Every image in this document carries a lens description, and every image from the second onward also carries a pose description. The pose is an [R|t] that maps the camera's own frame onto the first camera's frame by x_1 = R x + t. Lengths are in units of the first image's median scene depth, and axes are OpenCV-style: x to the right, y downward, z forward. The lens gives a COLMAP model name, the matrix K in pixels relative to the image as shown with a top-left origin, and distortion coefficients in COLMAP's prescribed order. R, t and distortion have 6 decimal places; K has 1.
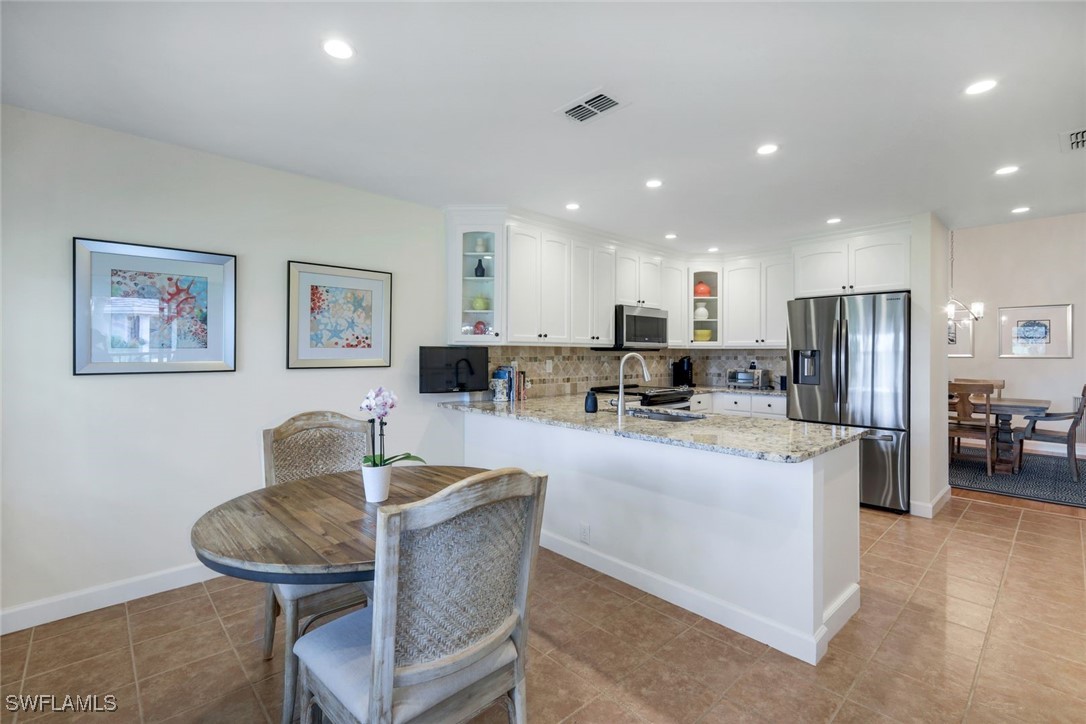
lens RADIAL K [[478.5, 0, 554.4], [0, 478.5, 348.3], [0, 0, 1]] dist [0.008873, -0.001098]
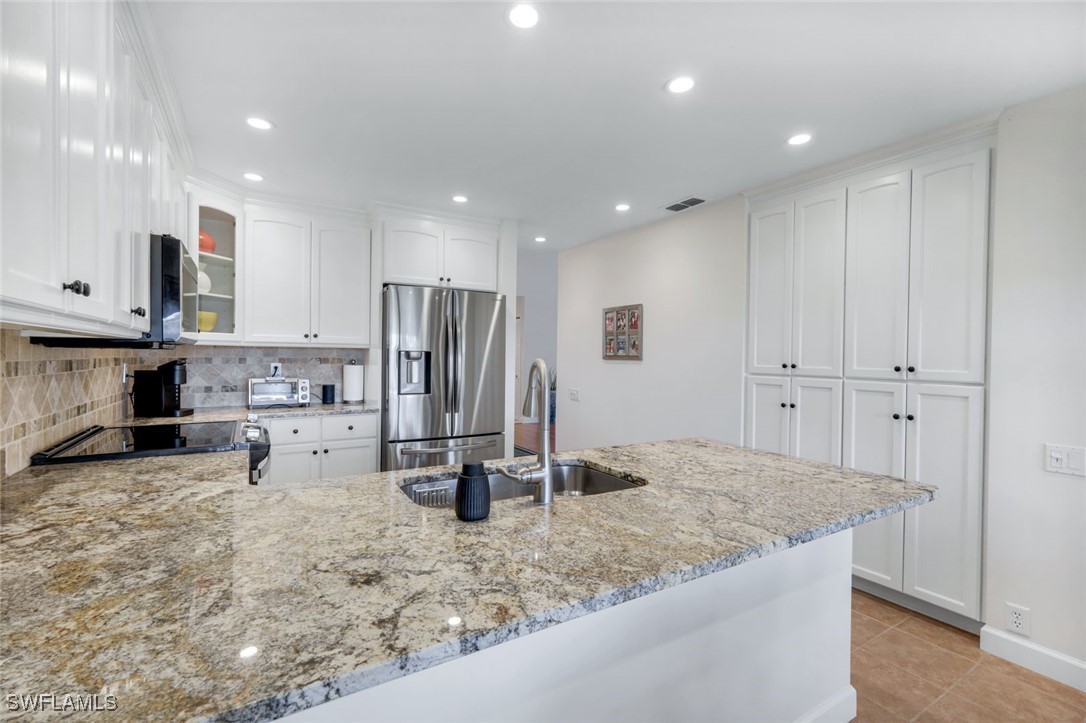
lens RADIAL K [[478.5, 0, 544.8], [0, 478.5, 358.3], [0, 0, 1]] dist [0.008873, -0.001098]
pose [[0.202339, -0.006219, 0.979296, -0.216784], [-0.021795, 0.999704, 0.010852, 0.002412], [-0.979073, -0.023539, 0.202143, 0.658666]]
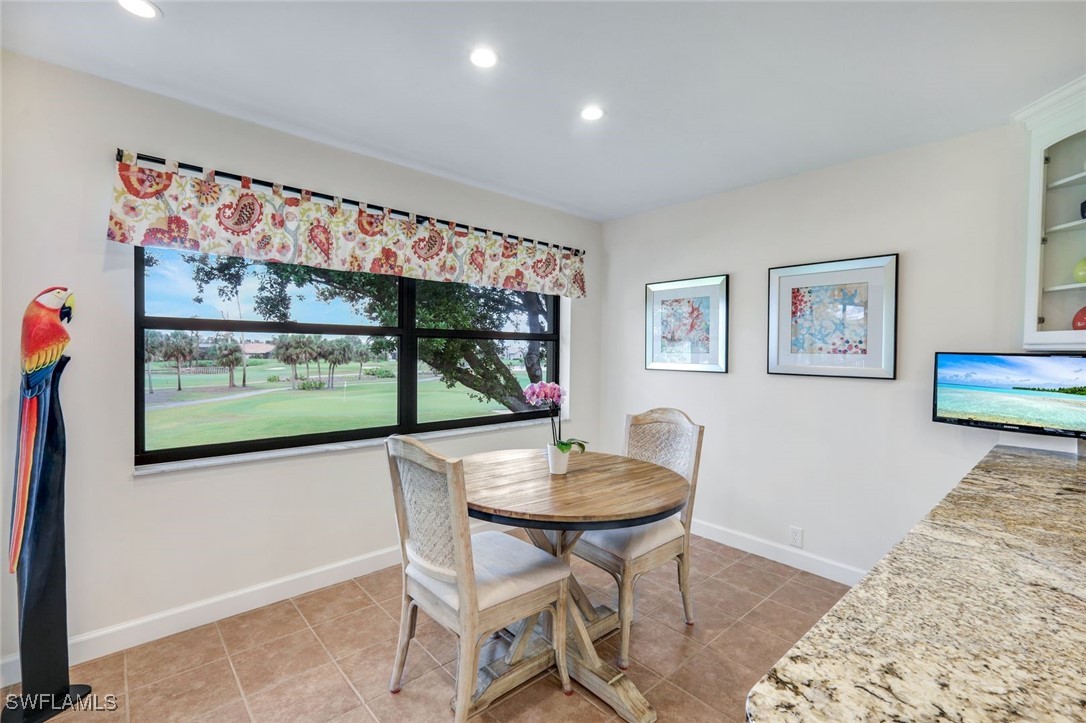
lens RADIAL K [[478.5, 0, 541.1], [0, 478.5, 360.2], [0, 0, 1]] dist [0.008873, -0.001098]
pose [[-0.026346, 0.015338, -0.999535, 0.341718], [-0.008200, 0.999845, 0.015559, 0.001167], [0.999619, 0.008606, -0.026216, 0.379650]]
